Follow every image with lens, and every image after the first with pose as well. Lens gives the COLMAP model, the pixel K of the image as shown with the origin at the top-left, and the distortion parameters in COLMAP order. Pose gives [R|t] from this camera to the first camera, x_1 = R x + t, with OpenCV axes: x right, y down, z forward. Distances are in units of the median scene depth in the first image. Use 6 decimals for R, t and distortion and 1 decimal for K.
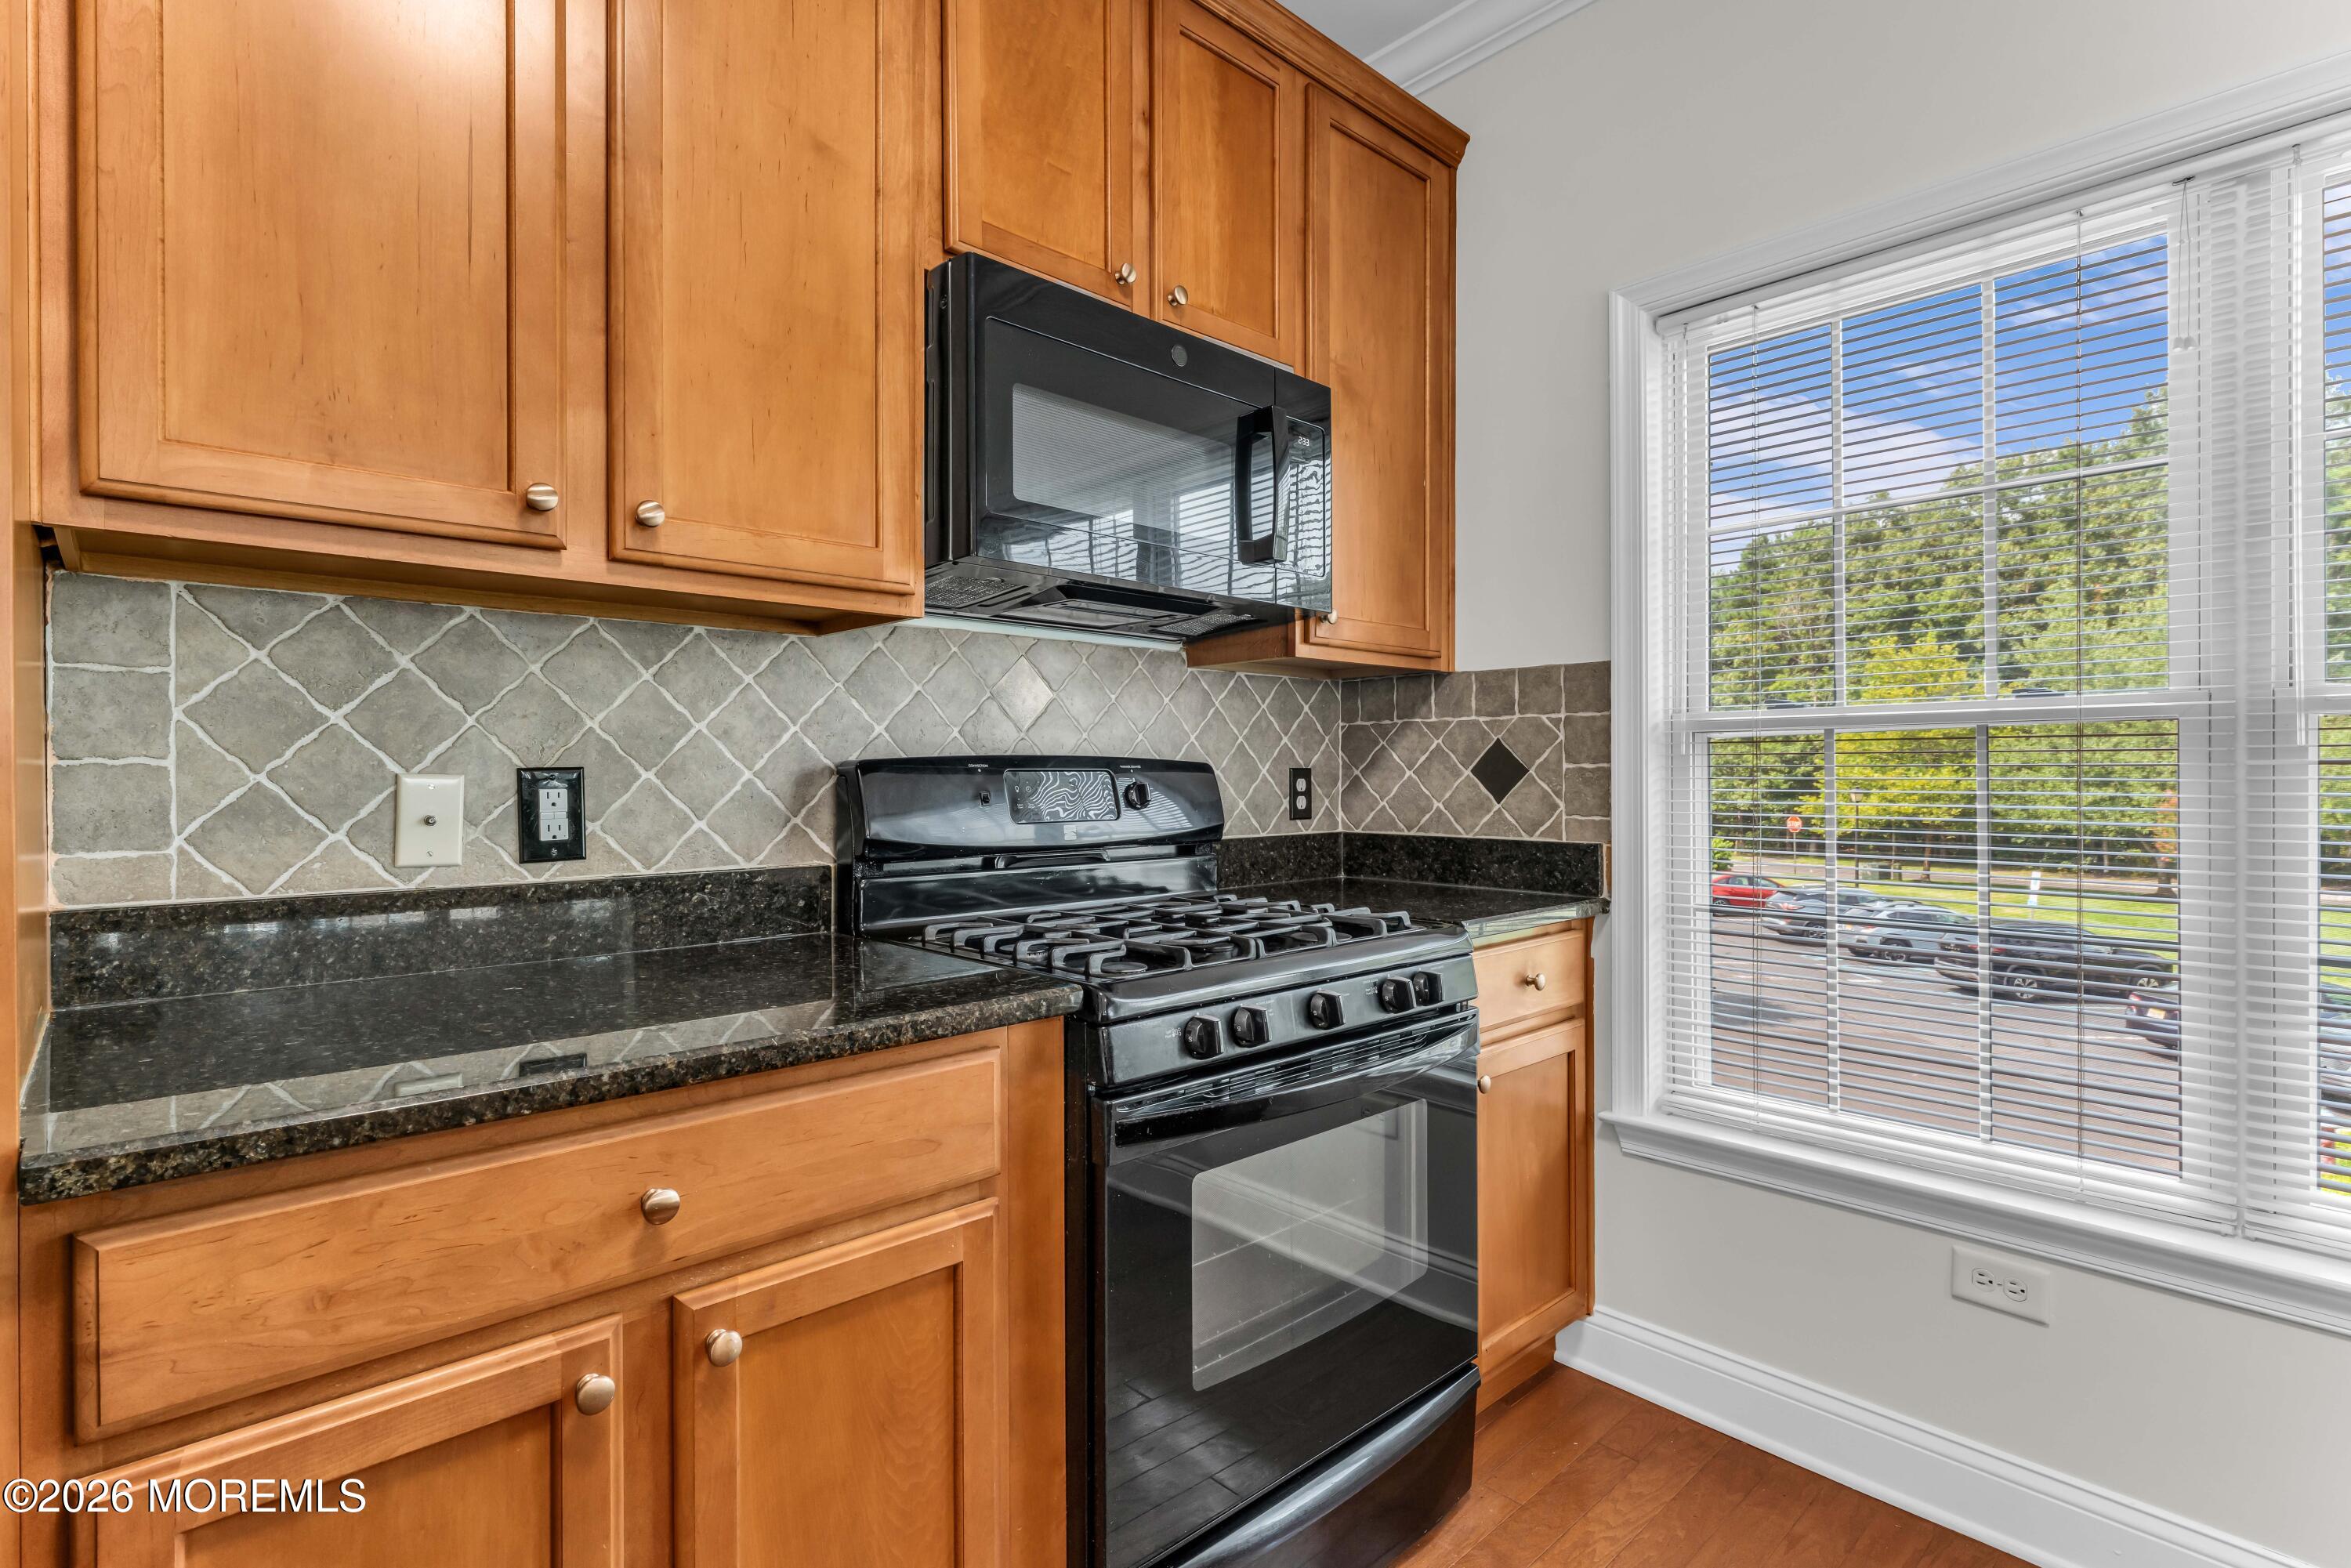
lens RADIAL K [[1118.3, 0, 1165.6], [0, 1118.3, 777.9], [0, 0, 1]] dist [-0.003598, -0.000415]
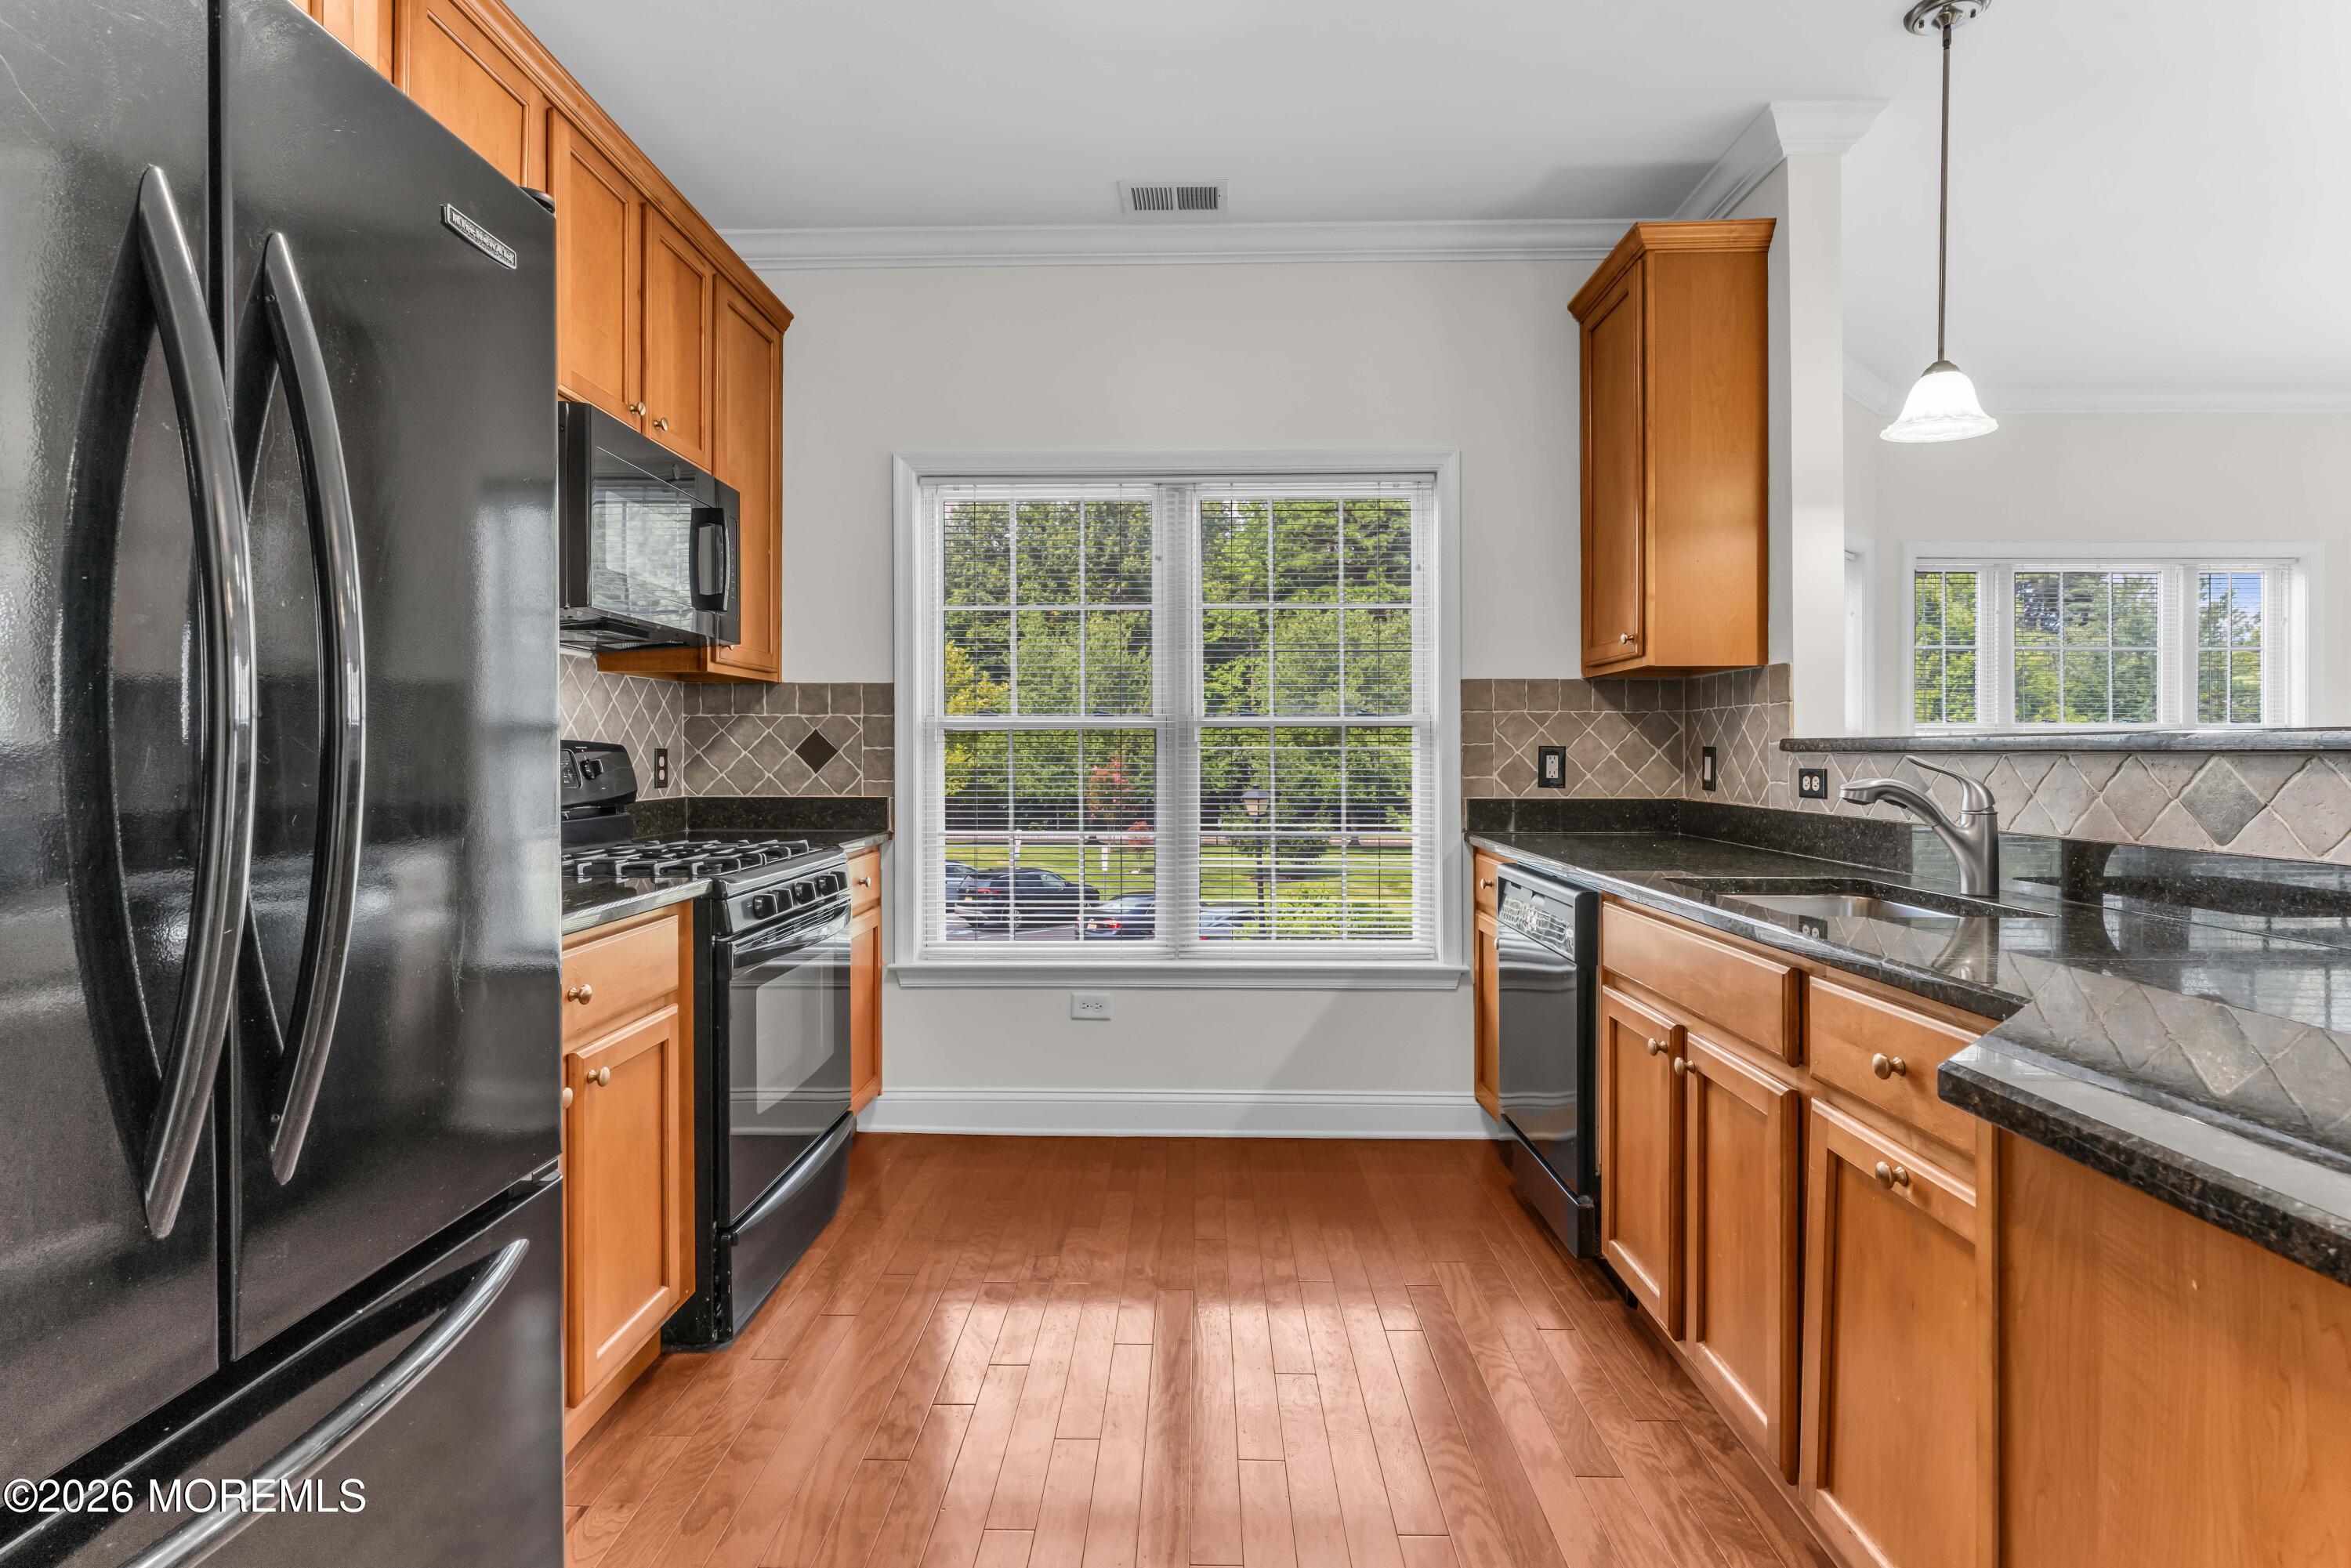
lens RADIAL K [[1113.8, 0, 1175.5], [0, 1113.8, 784.0], [0, 0, 1]] dist [-0.001561, -0.000860]
pose [[0.693854, -0.019400, 0.719854, -0.457202], [0.001684, 0.999678, 0.025318, 0.000529], [-0.720114, -0.016355, 0.693663, -0.389841]]
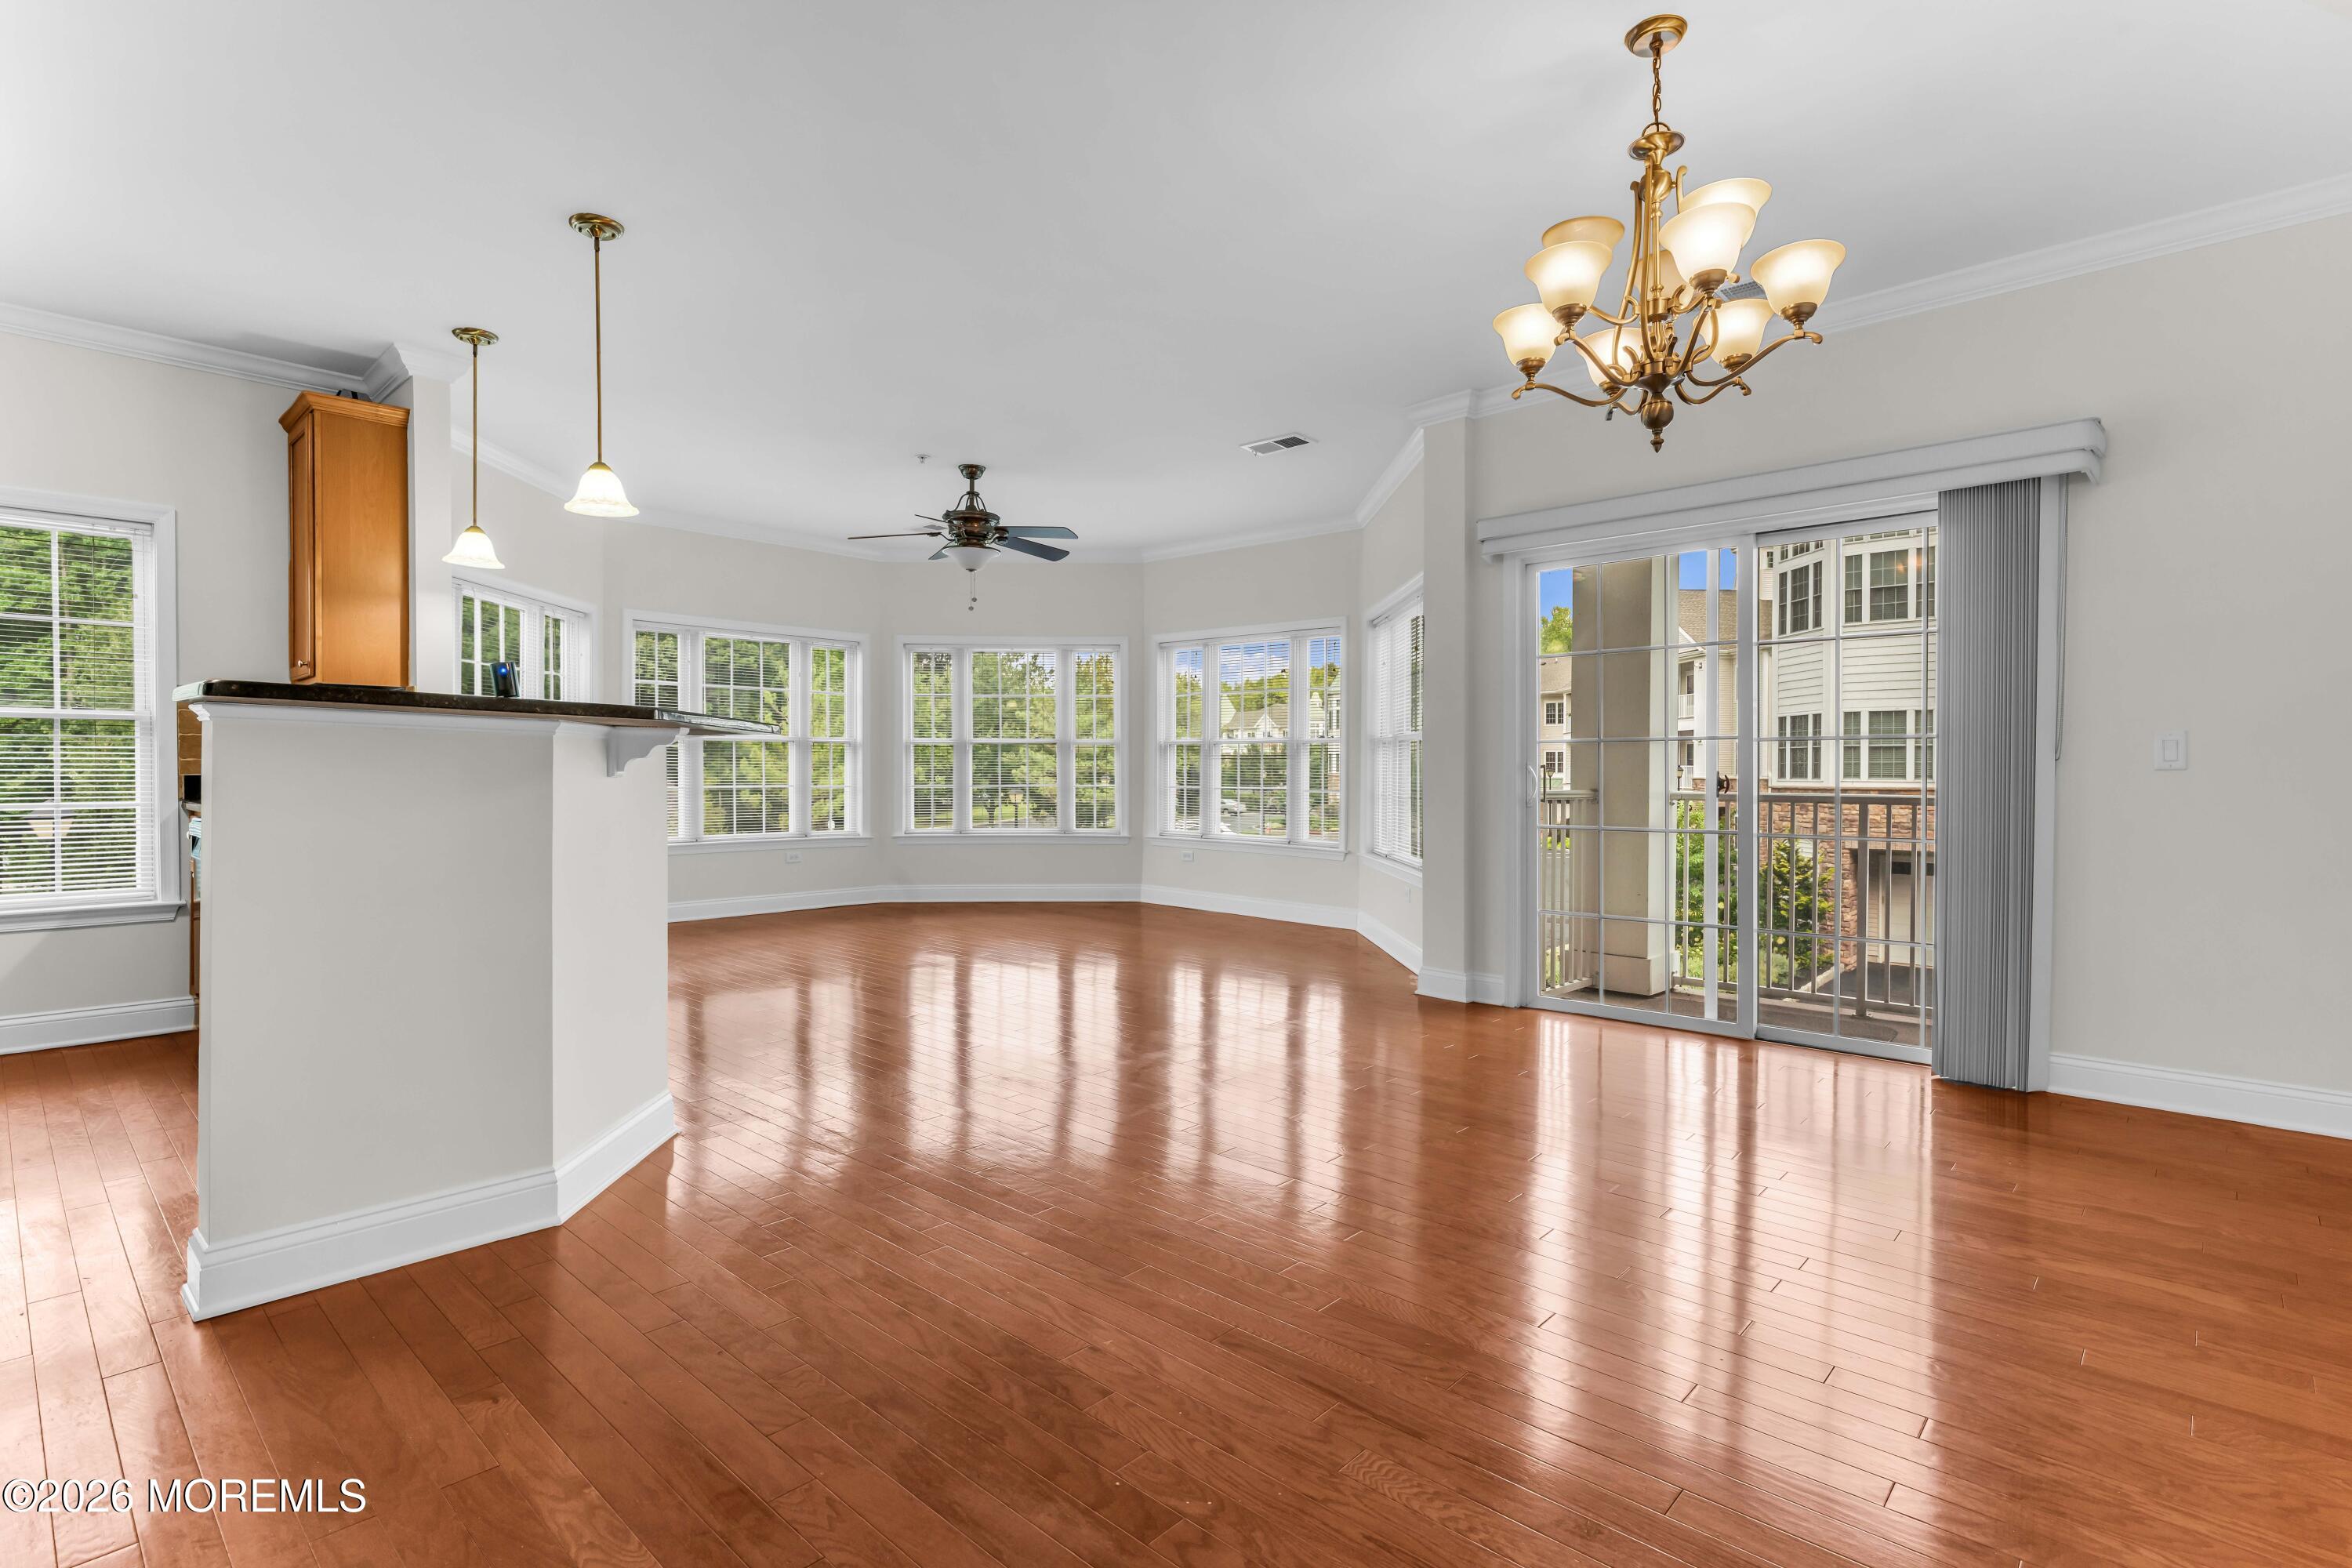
lens RADIAL K [[1114.3, 0, 1176.0], [0, 1114.3, 784.0], [0, 0, 1]] dist [-0.001561, -0.000860]
pose [[-0.081277, -0.014042, 0.996593, -1.212183], [0.004397, 0.999886, 0.014447, 0.052328], [-0.996682, 0.005556, -0.081206, -1.218491]]
